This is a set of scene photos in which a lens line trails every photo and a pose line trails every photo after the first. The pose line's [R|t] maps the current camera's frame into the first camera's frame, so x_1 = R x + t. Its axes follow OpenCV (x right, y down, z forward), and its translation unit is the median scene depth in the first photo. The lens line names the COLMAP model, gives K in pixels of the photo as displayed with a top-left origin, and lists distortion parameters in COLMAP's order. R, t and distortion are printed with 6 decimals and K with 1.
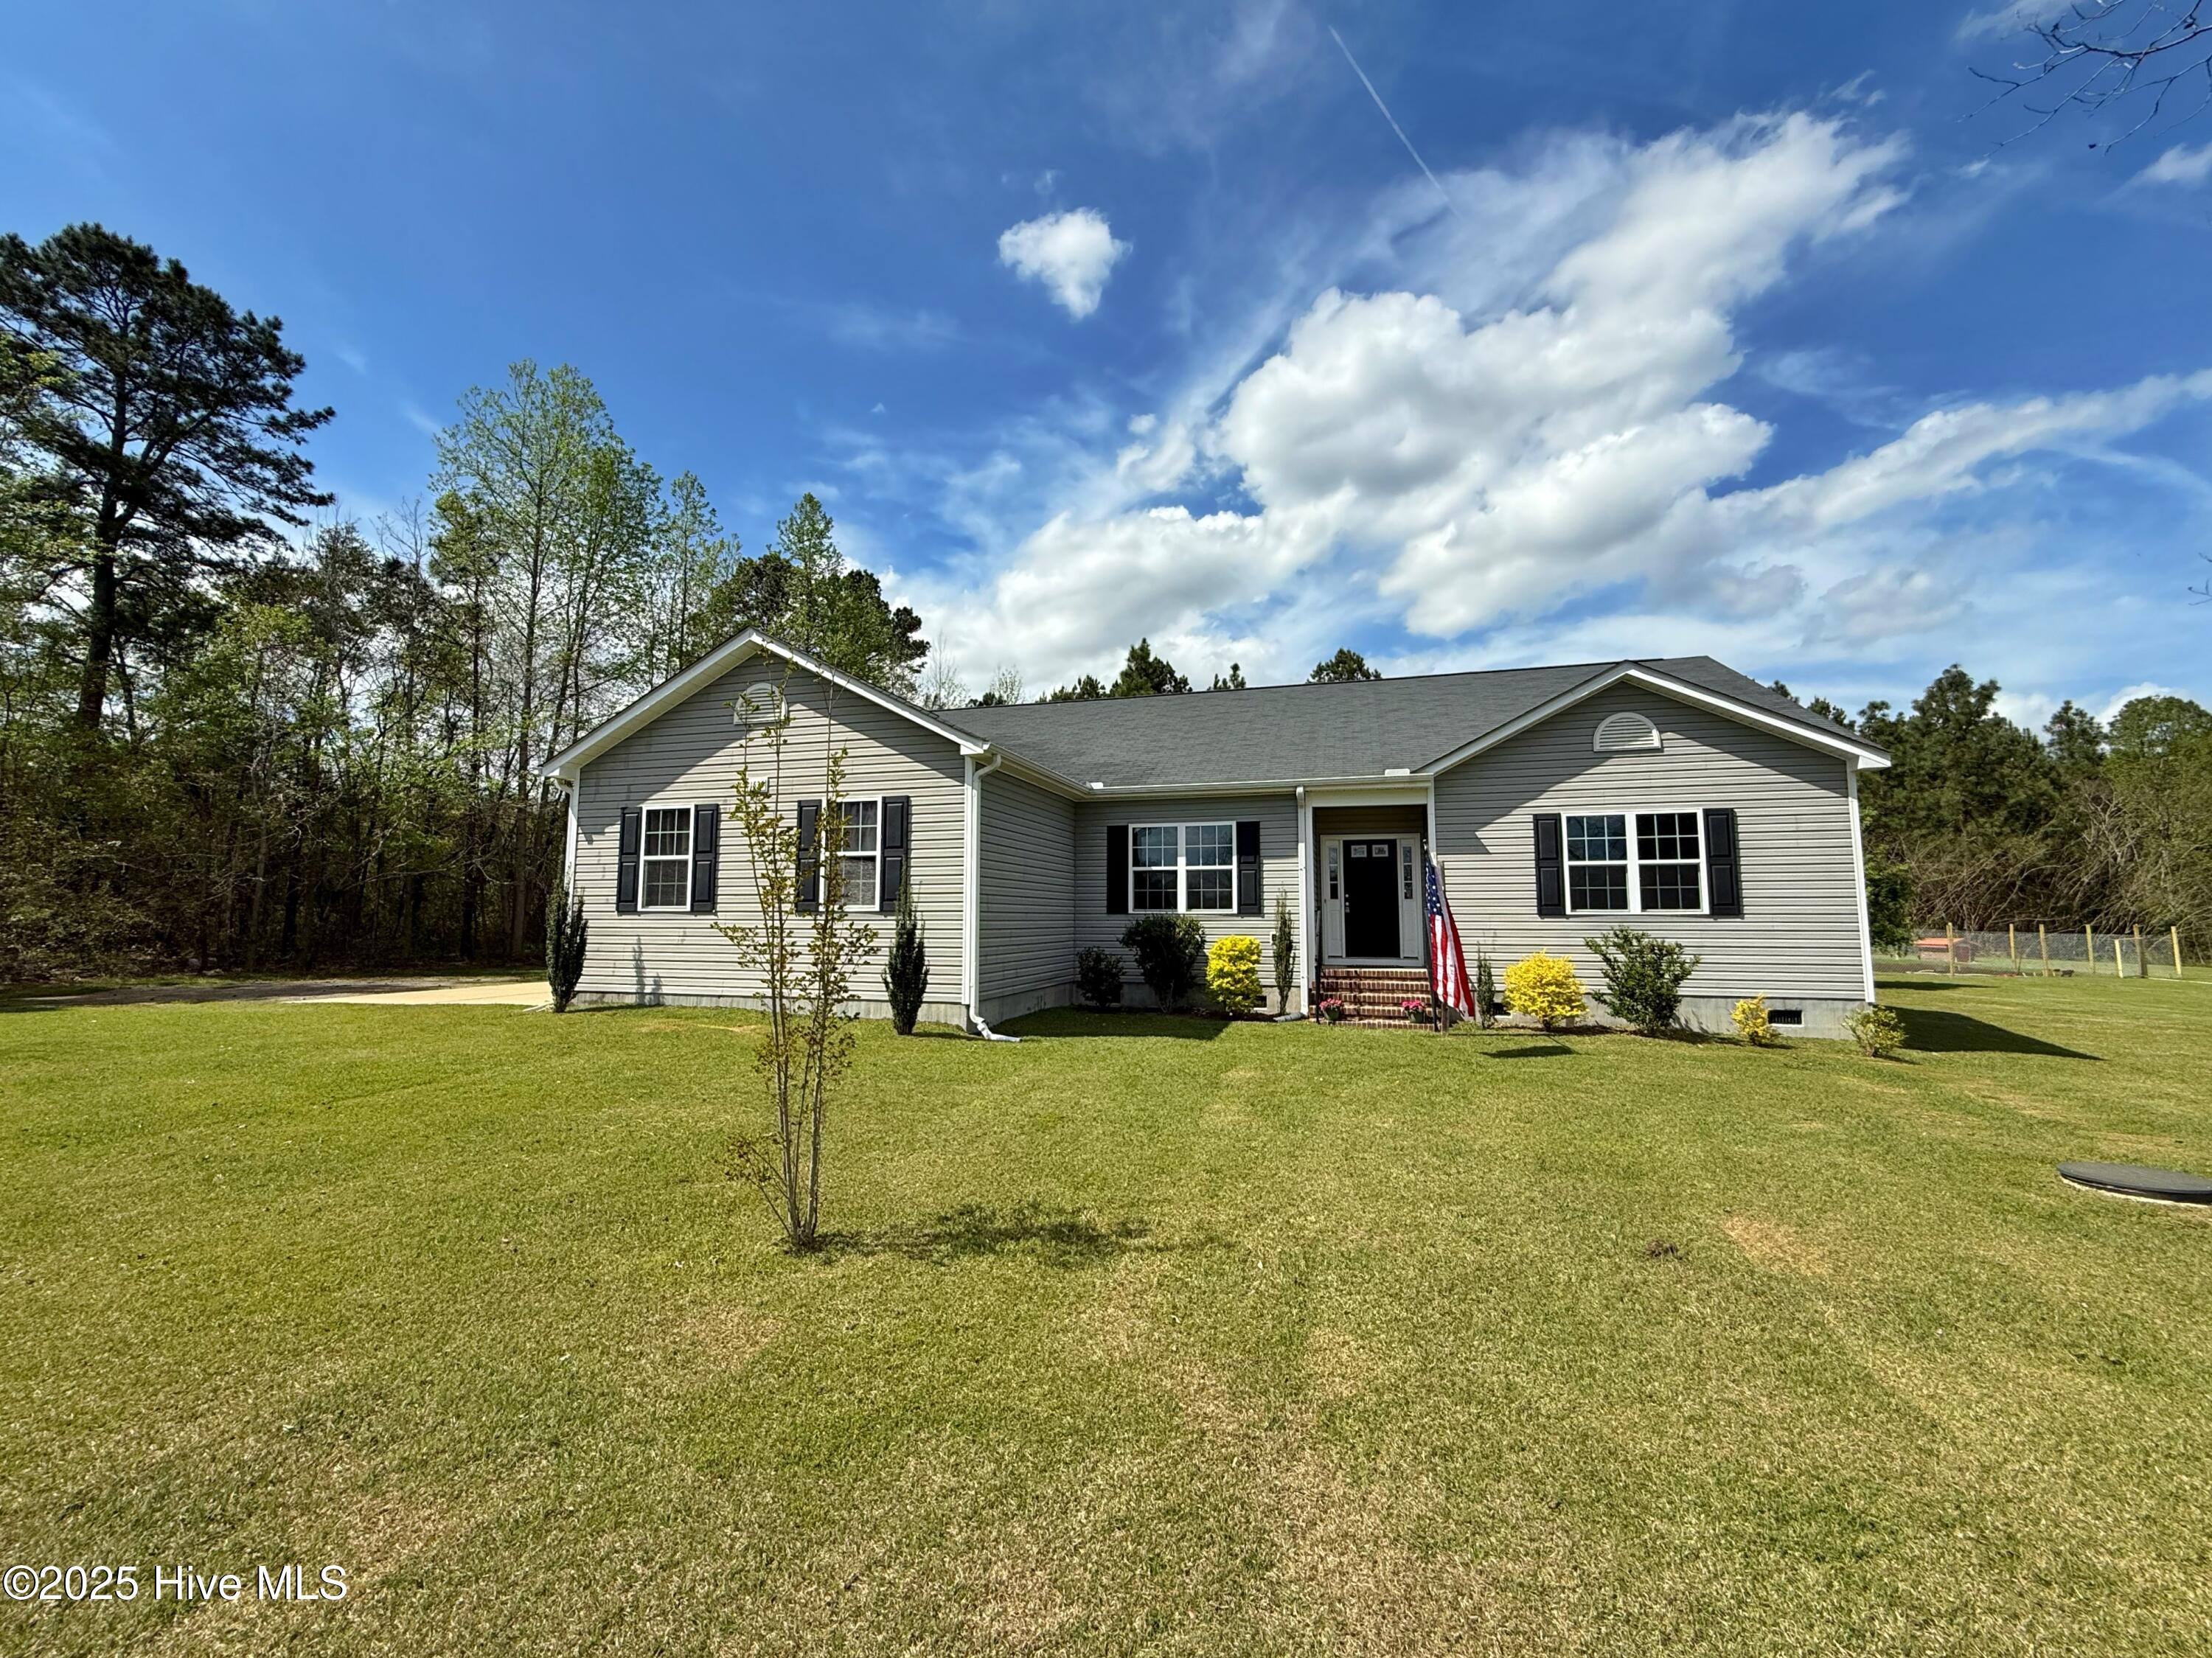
lens RADIAL K [[914.0, 0, 1096.5], [0, 914.0, 832.2], [0, 0, 1]] dist [0.000316, 0.000339]
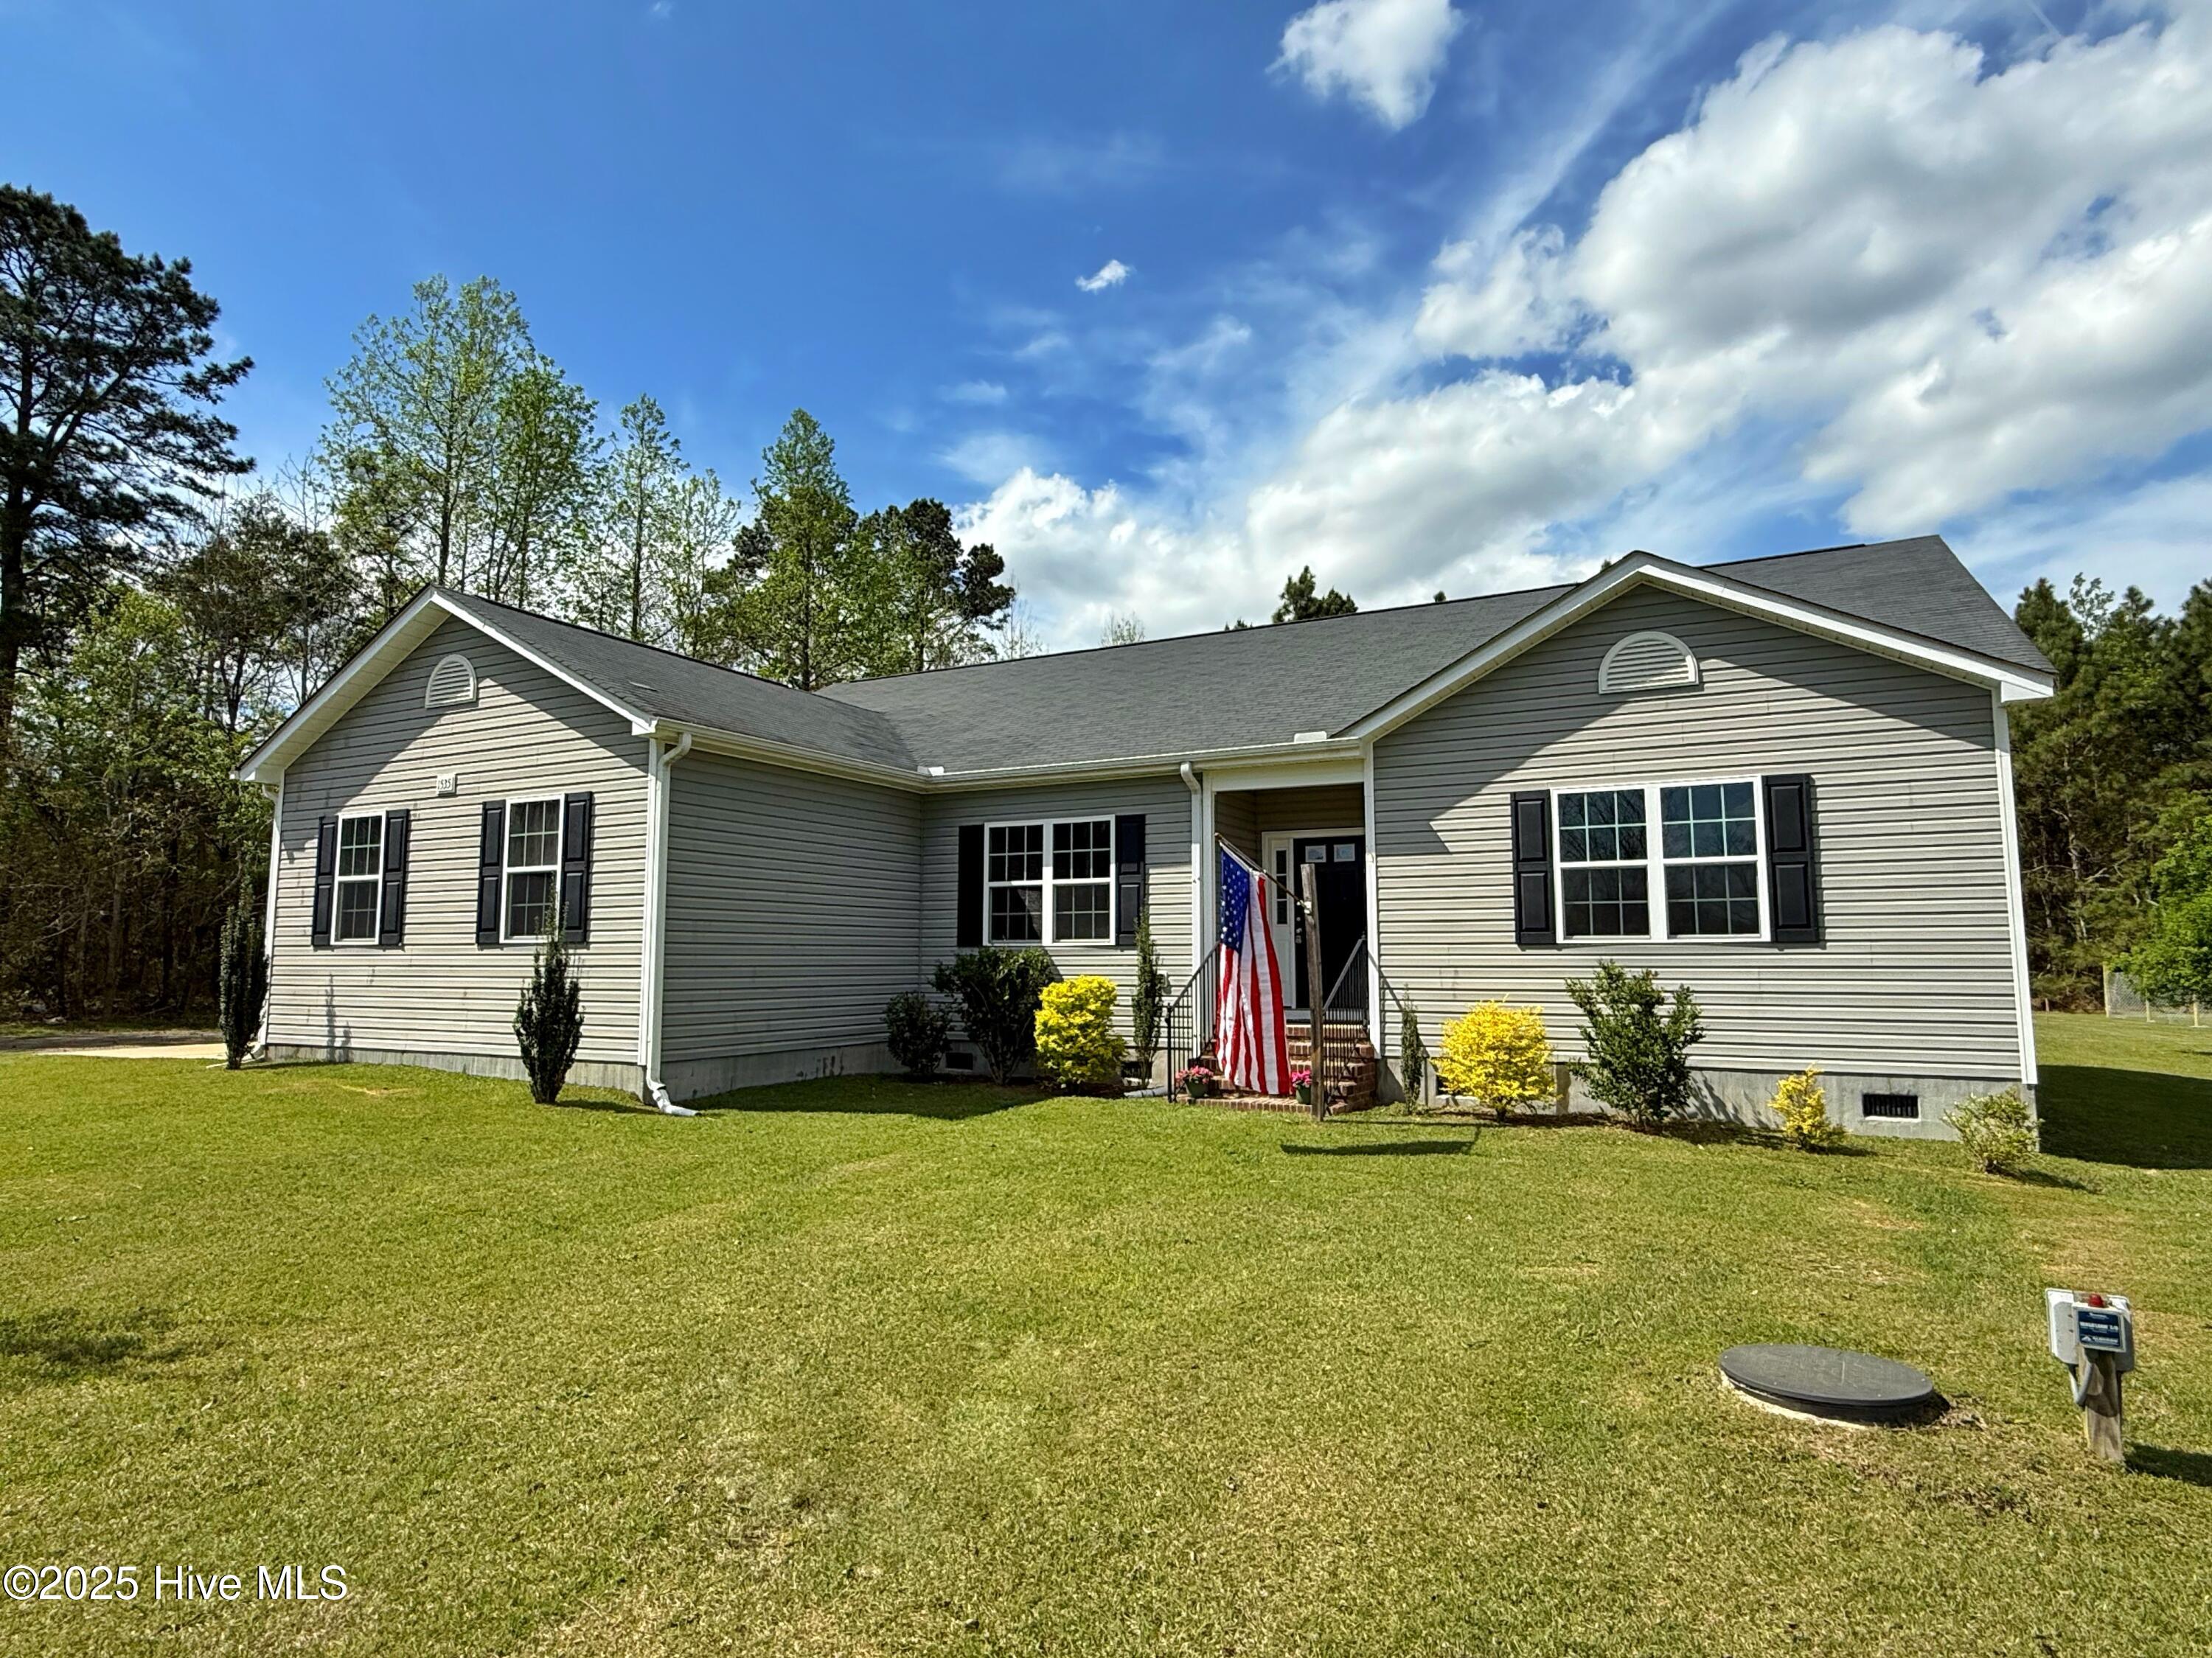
lens RADIAL K [[1253.7, 0, 1106.0], [0, 1253.7, 829.0], [0, 0, 1]] dist [0.000260, 0.000626]
pose [[0.979532, -0.023443, -0.199921, 0.378575], [0.021406, 0.999695, -0.012343, 0.011856], [0.200149, 0.007811, 0.979734, 0.050204]]
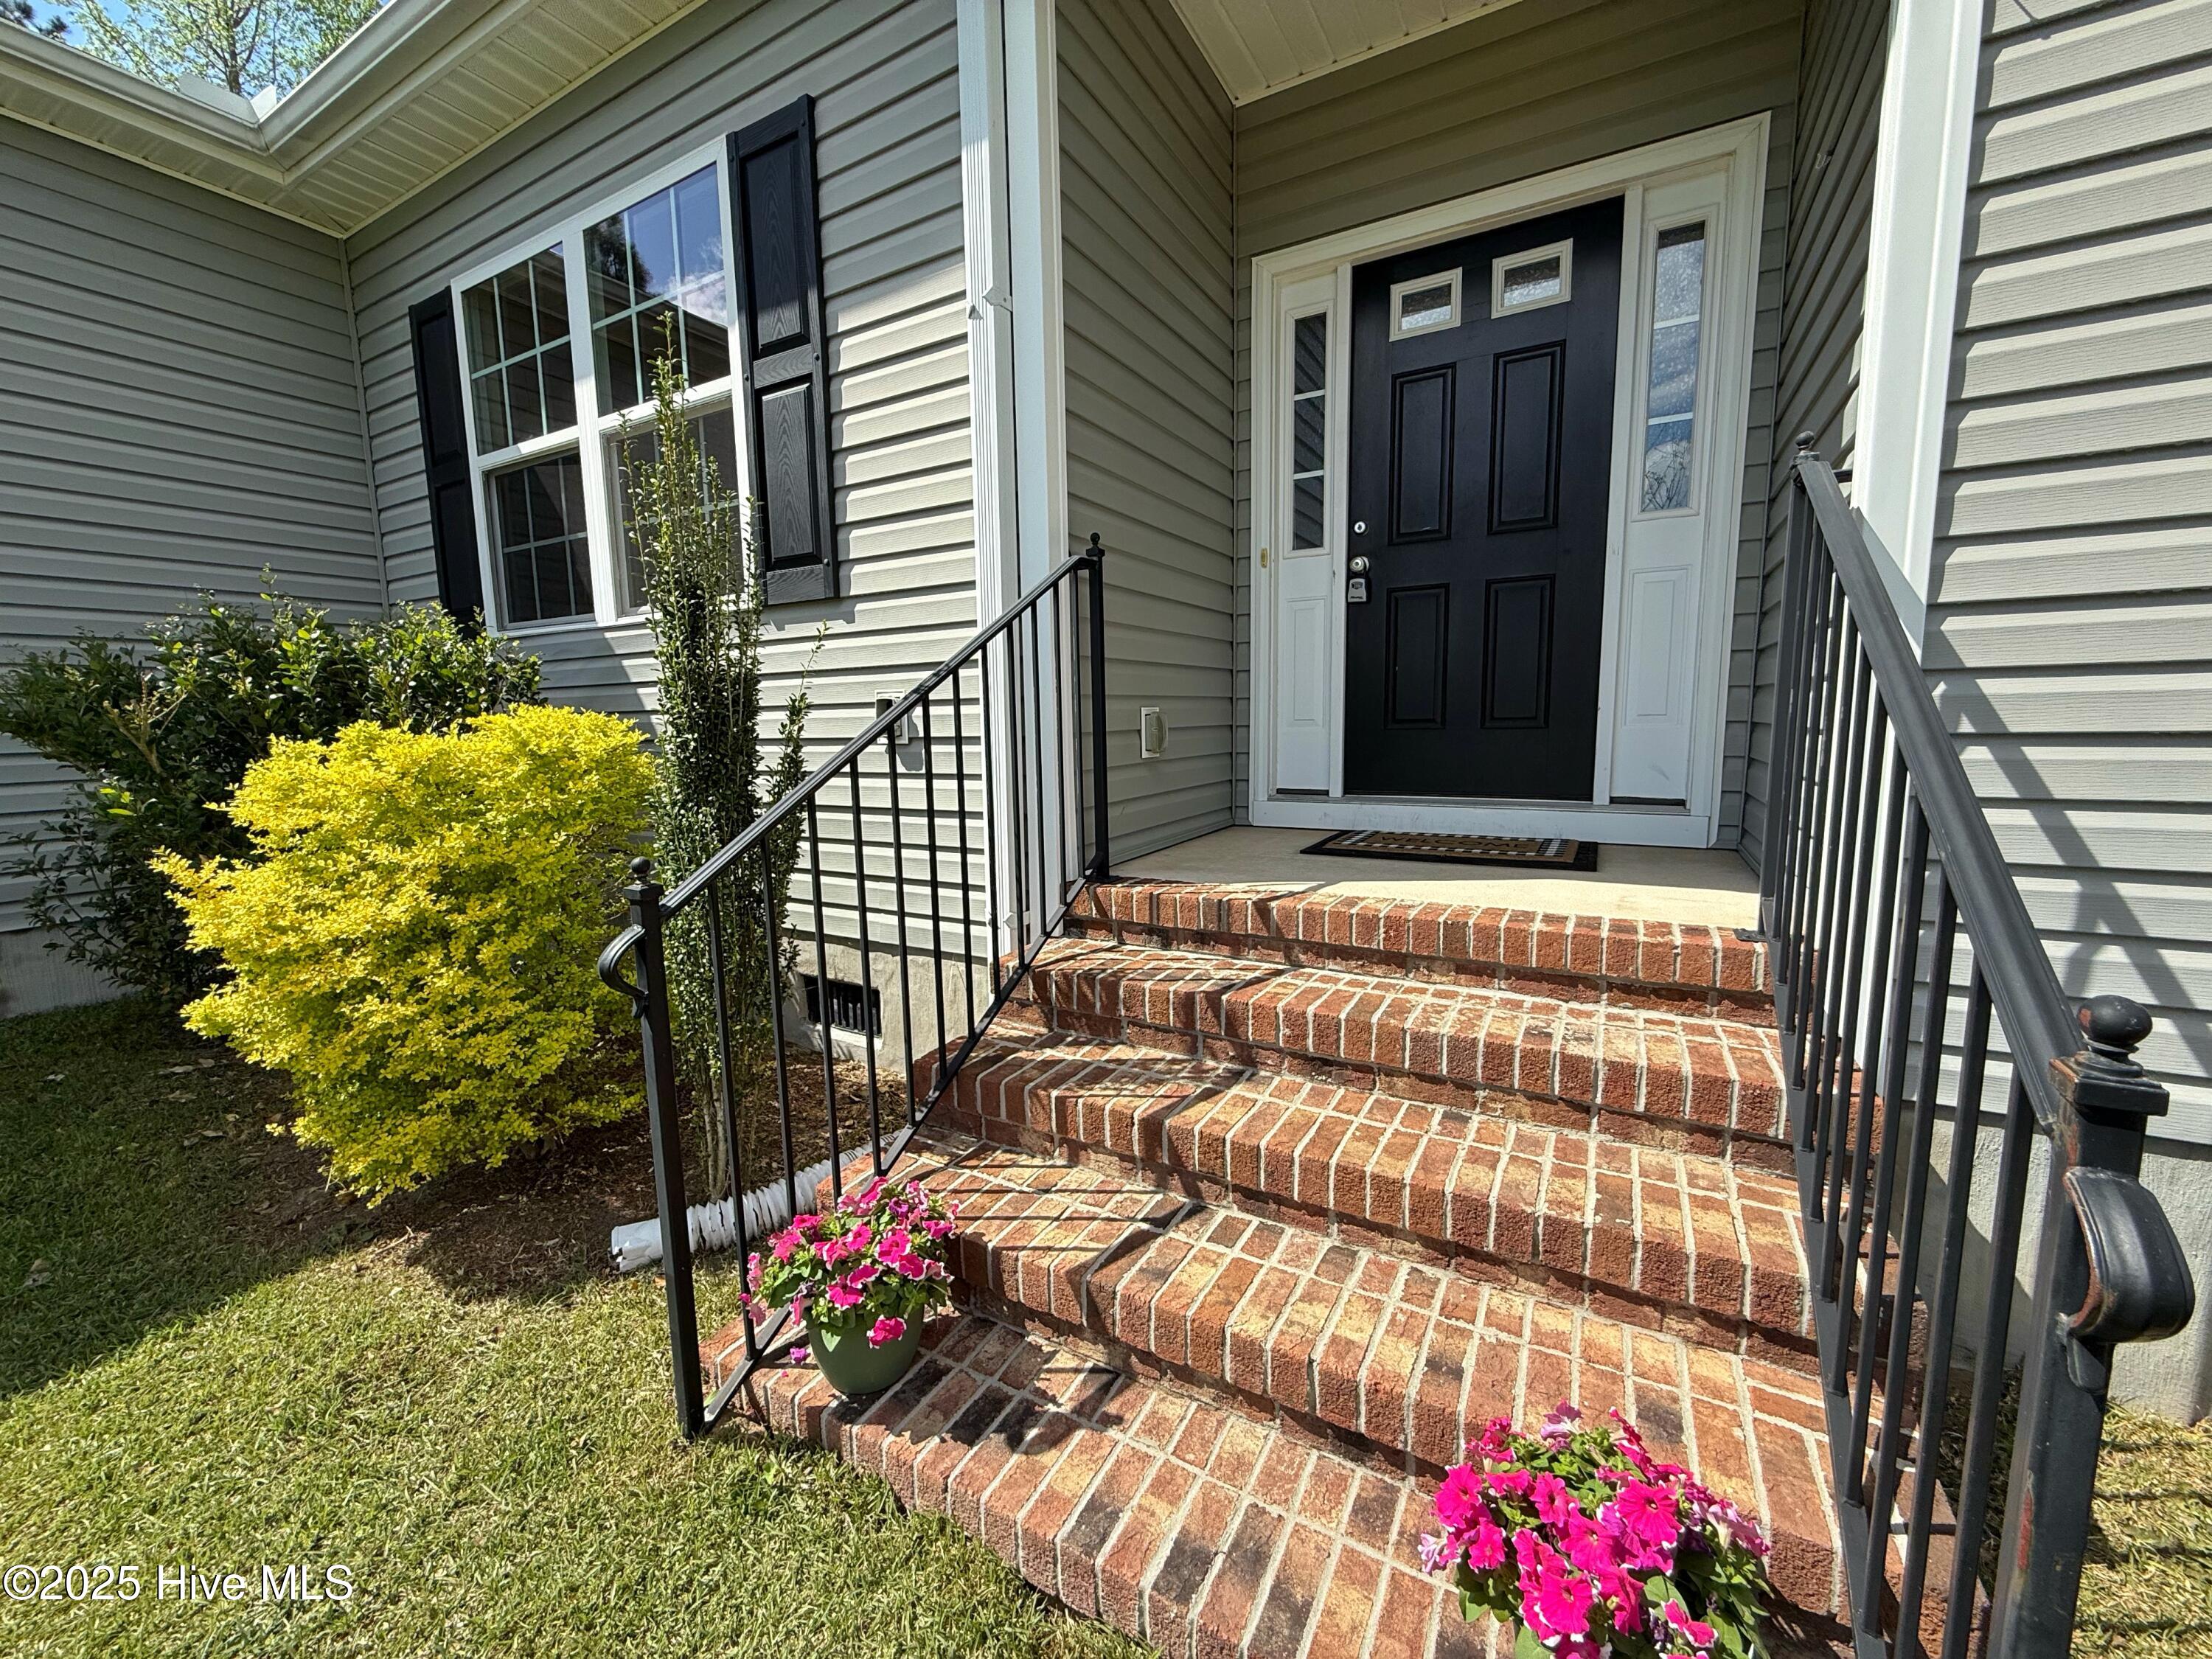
lens RADIAL K [[877.4, 0, 1106.0], [0, 877.4, 829.5], [0, 0, 1]] dist [-0.000860, 0.000653]
pose [[0.971936, 0.008060, -0.235106, 0.310561], [0.045339, 0.974257, 0.220832, 0.107845], [0.230834, -0.225294, 0.946551, 0.895633]]
